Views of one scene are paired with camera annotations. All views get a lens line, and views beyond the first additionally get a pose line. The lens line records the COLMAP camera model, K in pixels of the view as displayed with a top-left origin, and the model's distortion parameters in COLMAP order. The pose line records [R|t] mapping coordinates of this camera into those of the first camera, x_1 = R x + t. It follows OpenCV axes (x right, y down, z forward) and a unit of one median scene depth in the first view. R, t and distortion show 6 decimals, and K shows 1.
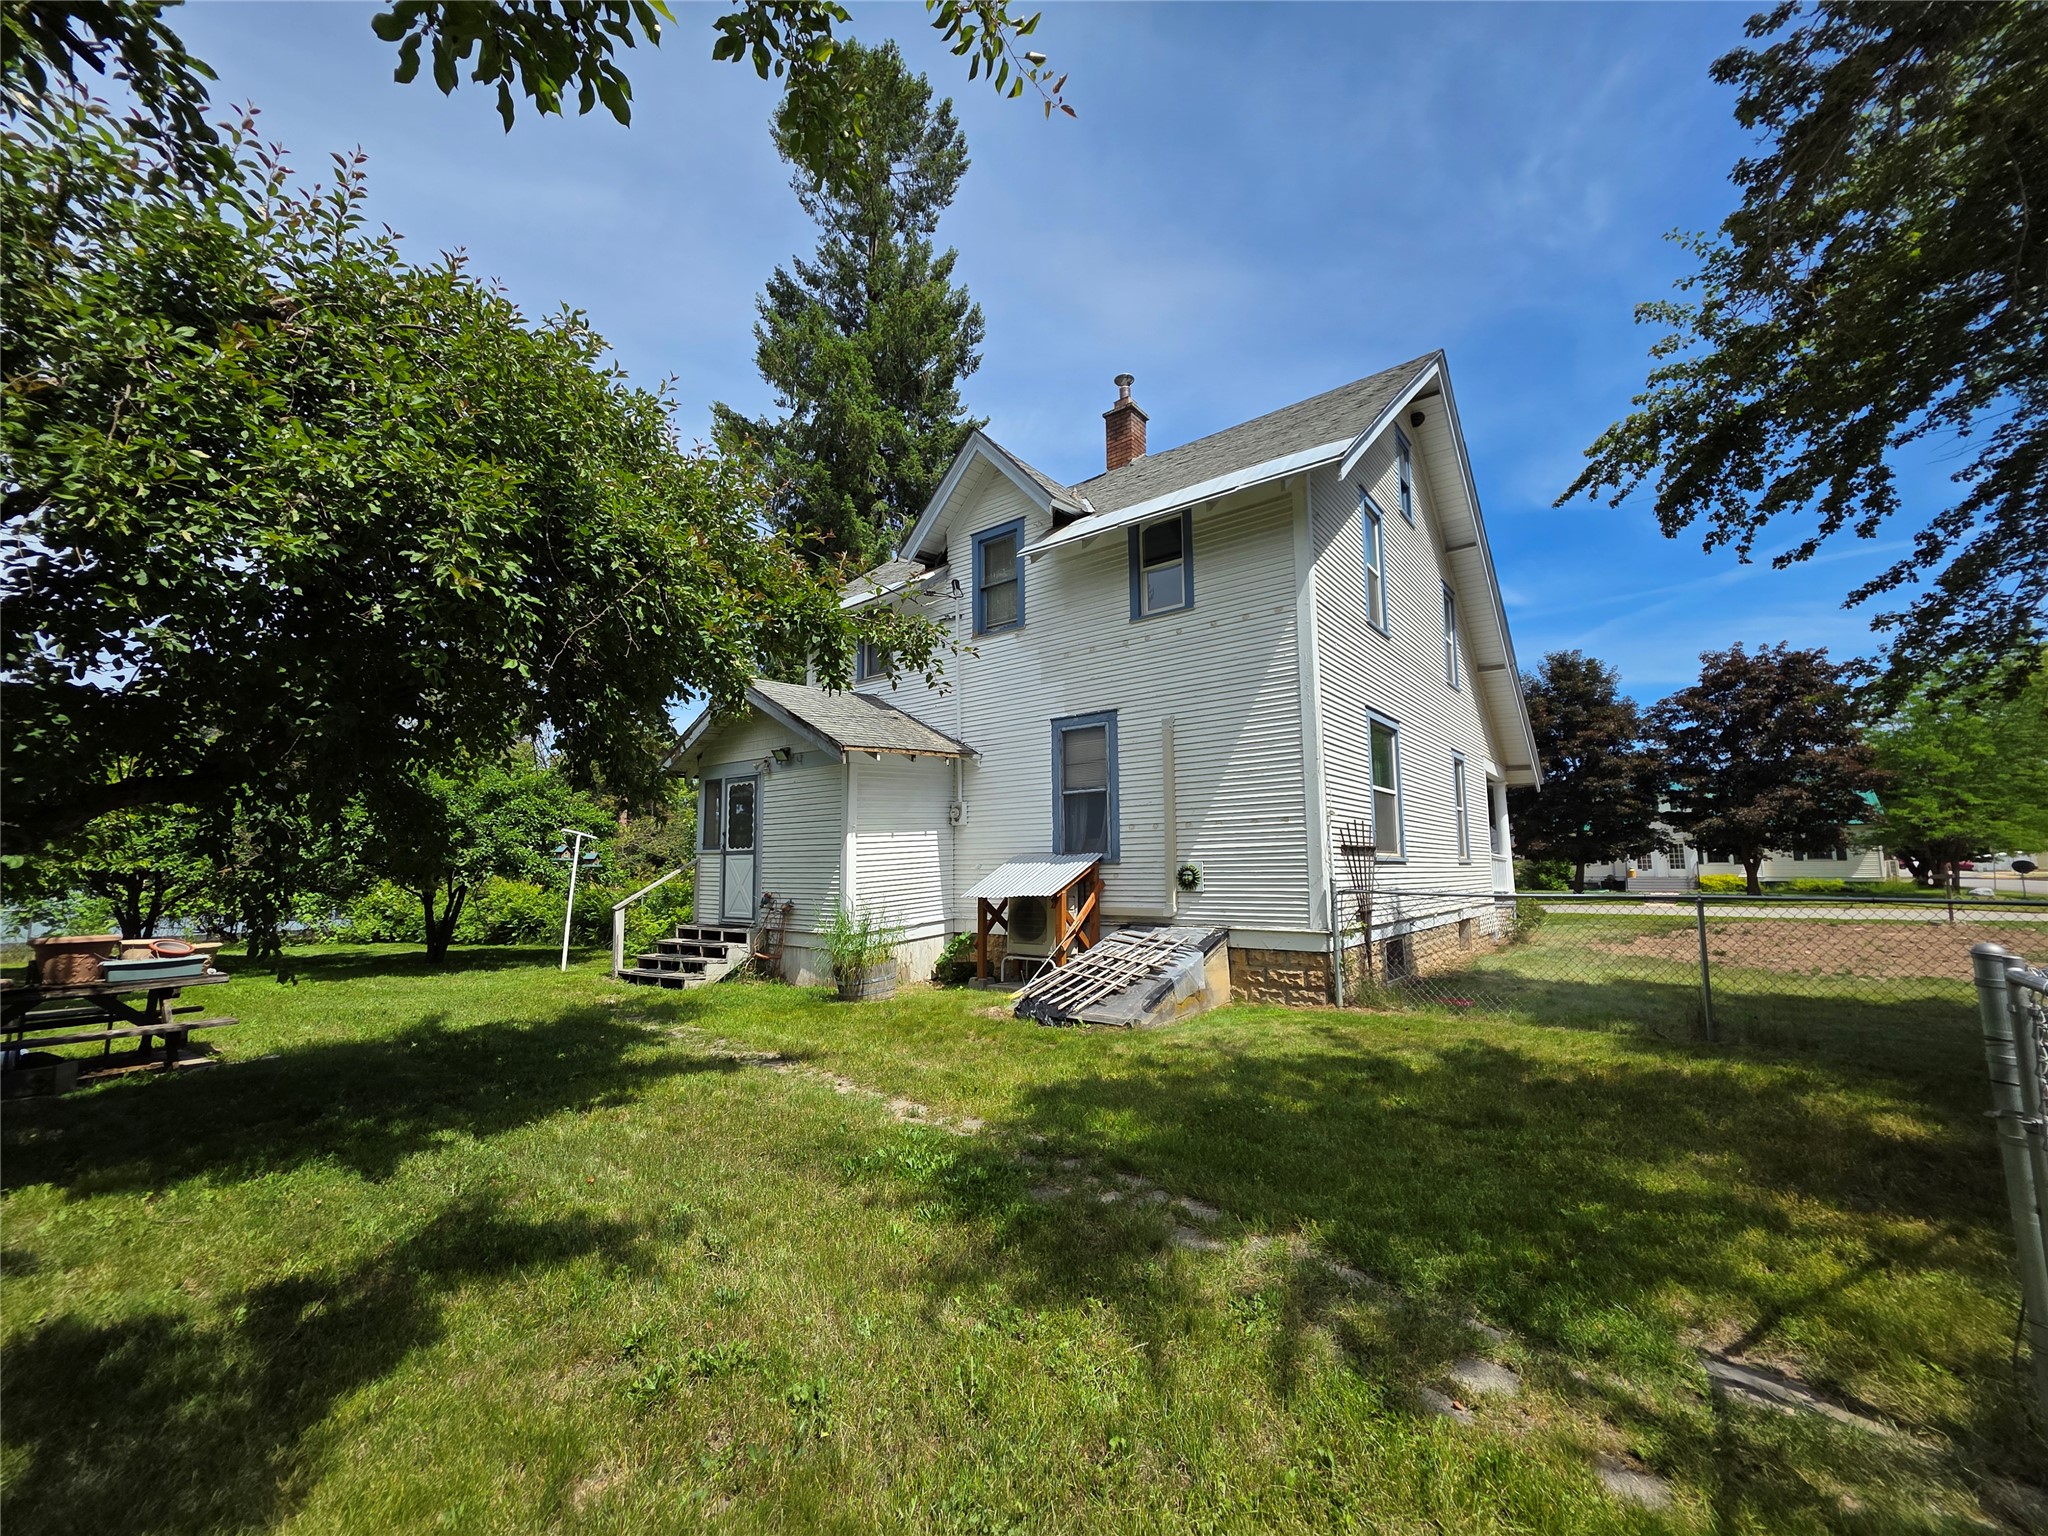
lens RADIAL K [[815.8, 0, 1020.7], [0, 815.8, 780.3], [0, 0, 1]] dist [0.006790, -0.004373]
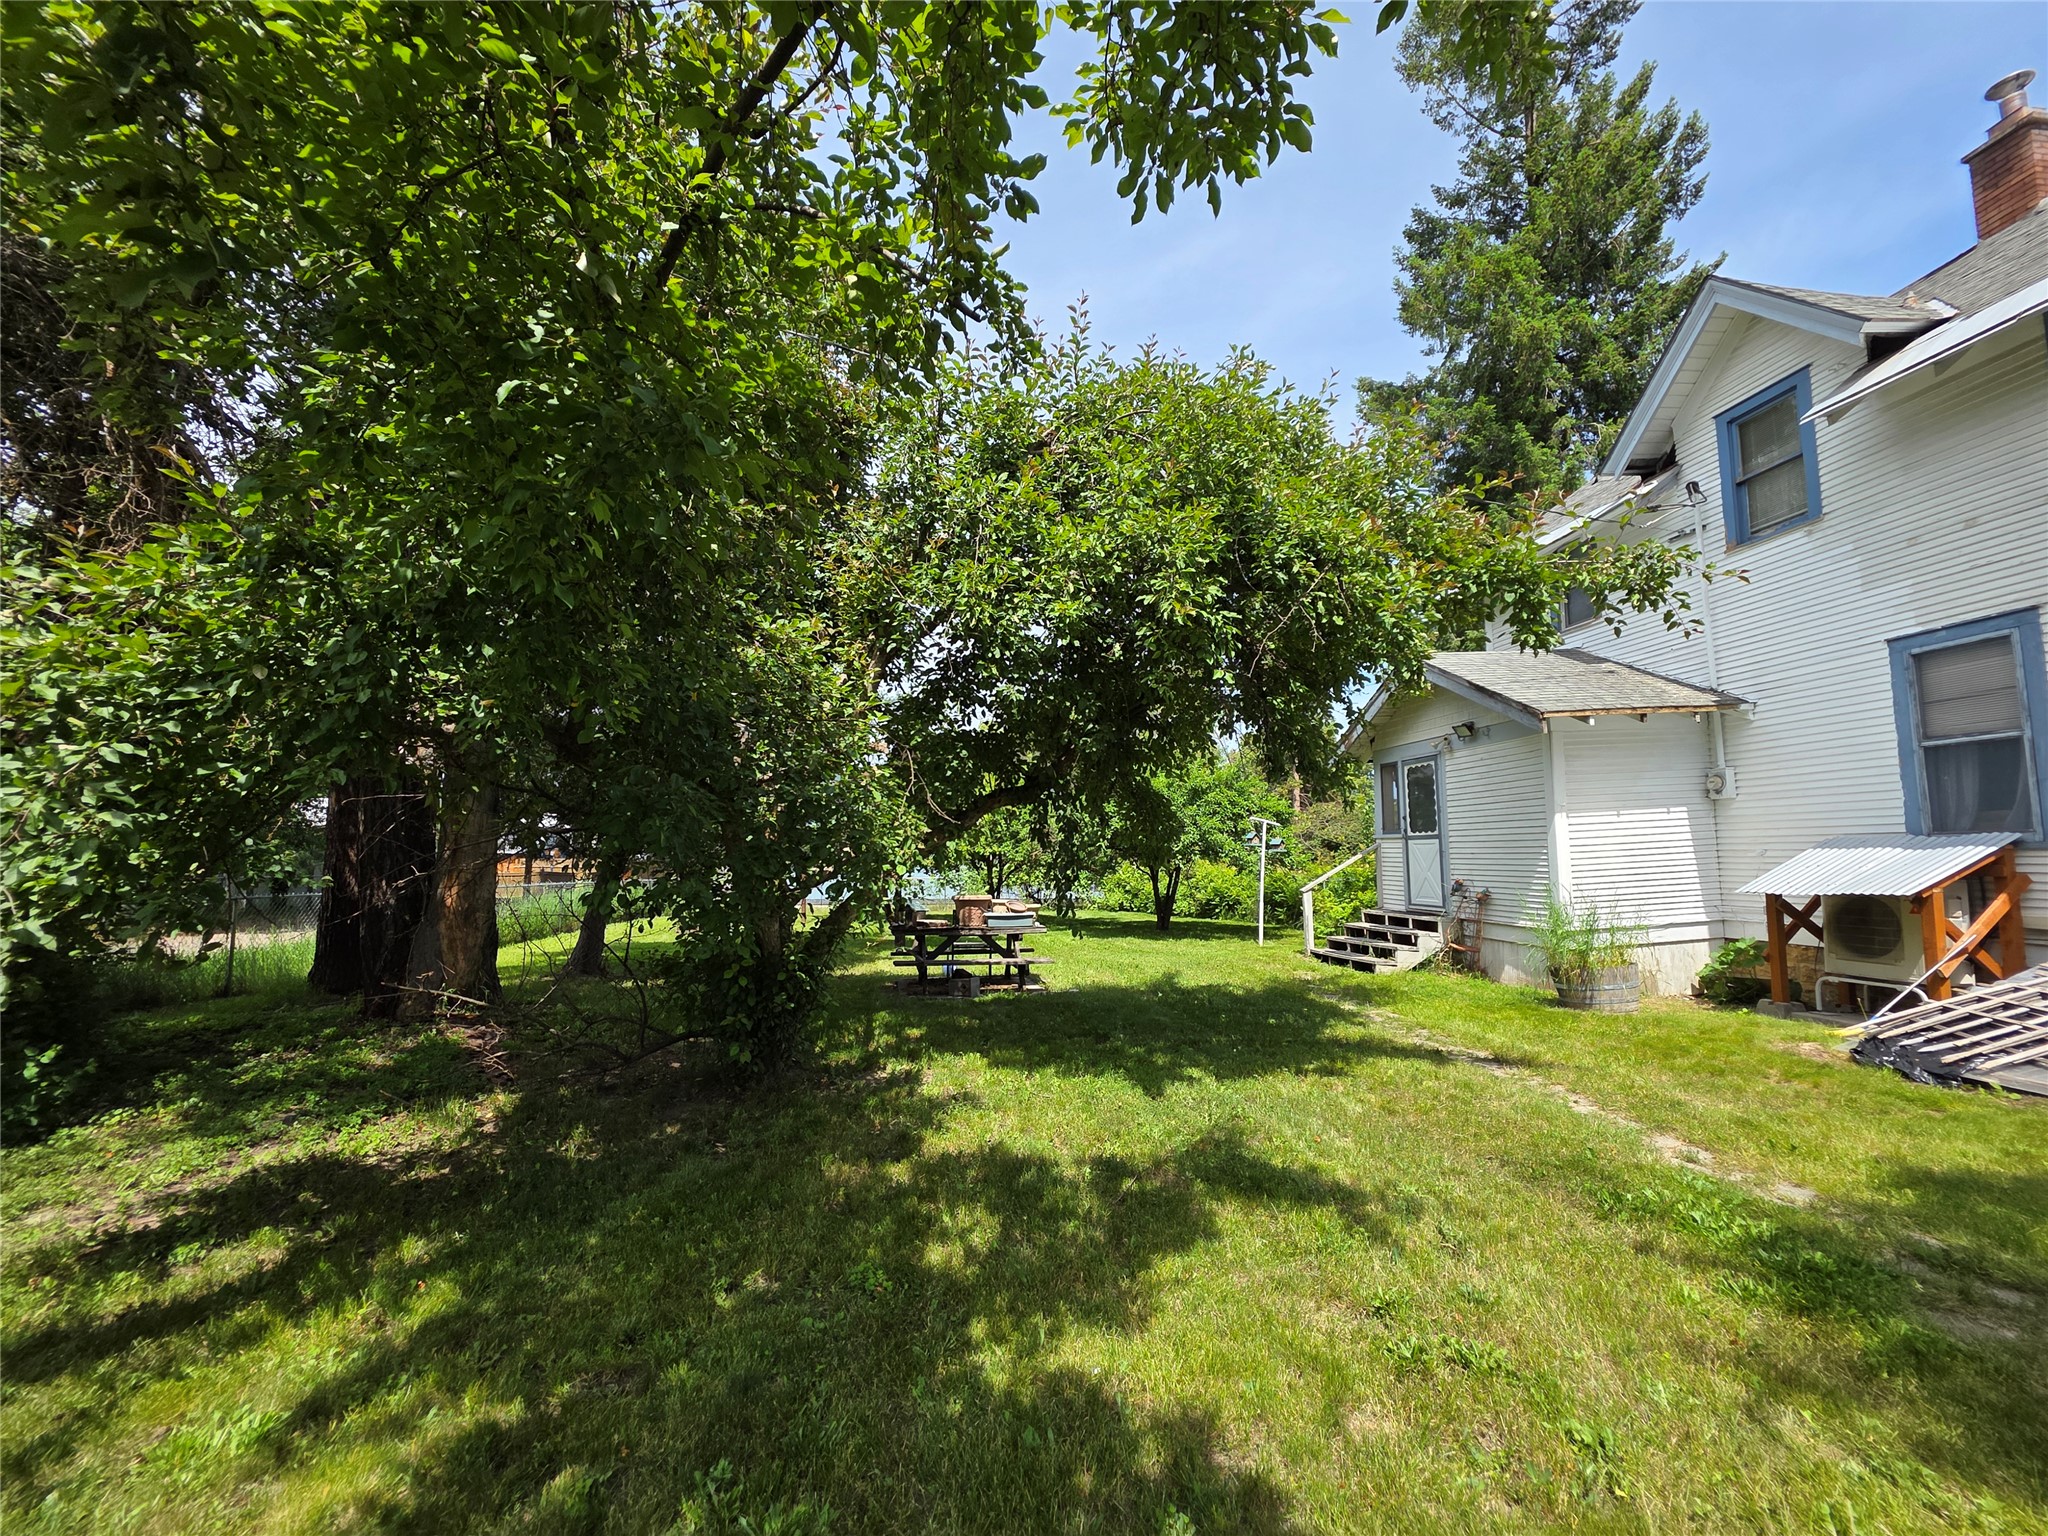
lens RADIAL K [[816.9, 0, 1020.3], [0, 816.9, 781.7], [0, 0, 1]] dist [0.000677, -0.000595]
pose [[0.712811, -0.056428, -0.699082, -0.014453], [0.069730, 0.997521, -0.009417, 0.000283], [0.697881, -0.042035, 0.714979, -0.015406]]
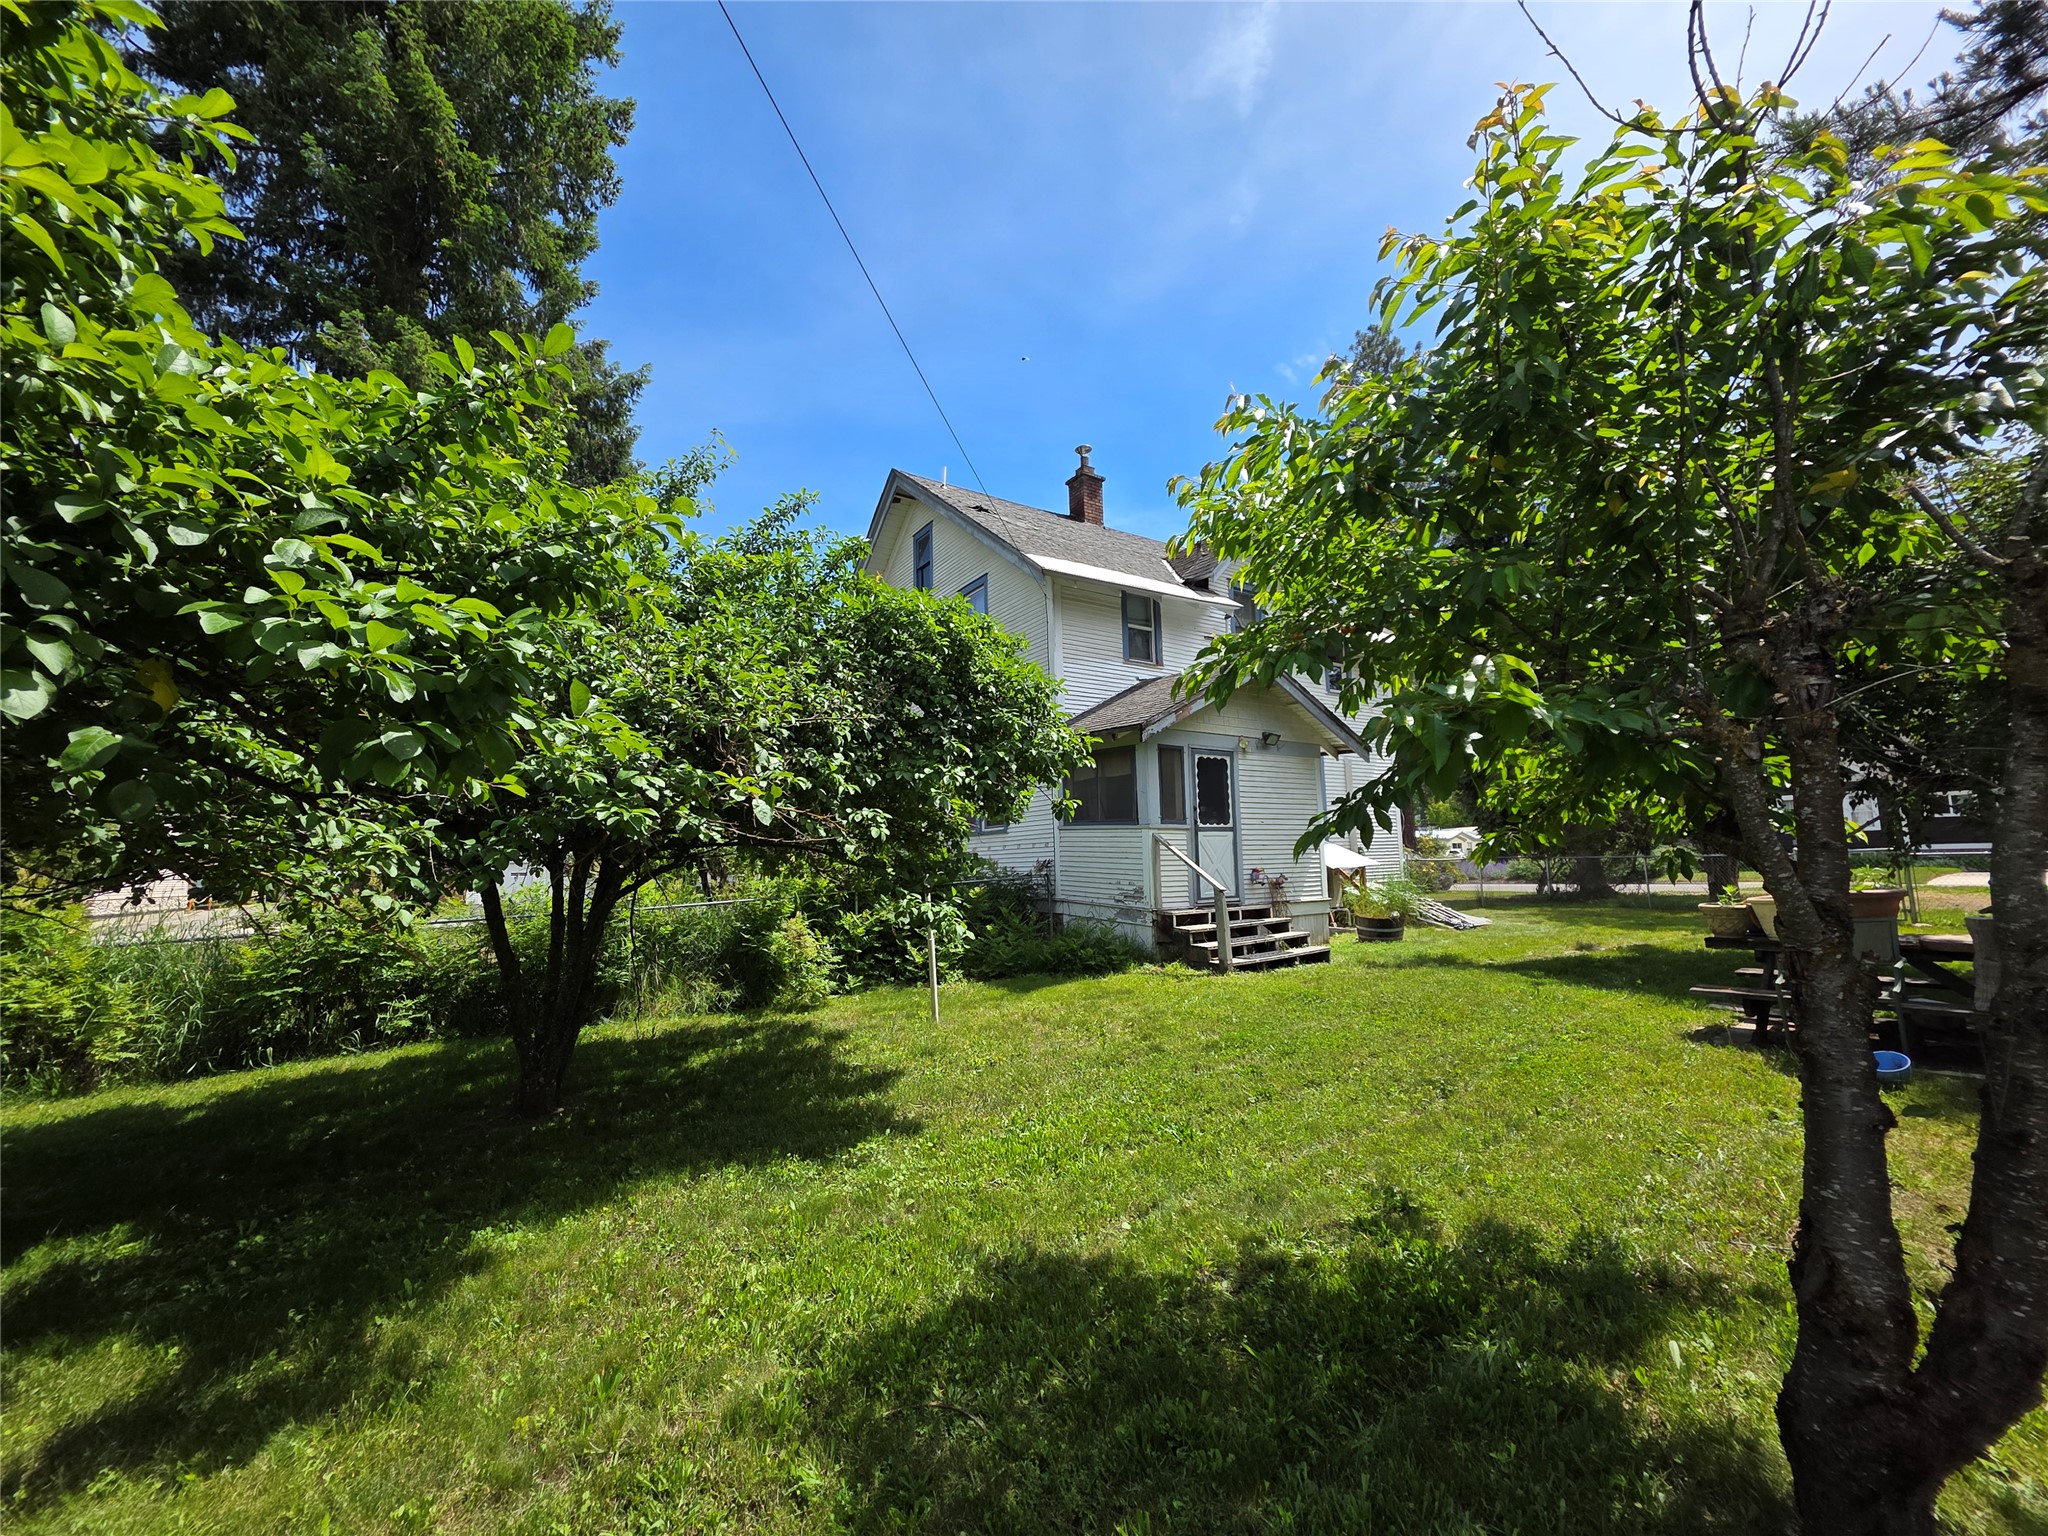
lens RADIAL K [[810.9, 0, 1016.4], [0, 810.9, 788.9], [0, 0, 1]] dist [-0.001664, 0.000130]
pose [[0.310638, 0.087334, 0.946508, -2.281972], [-0.080248, 0.994625, -0.065437, 0.212478], [-0.947135, -0.055628, 0.315976, 1.598033]]
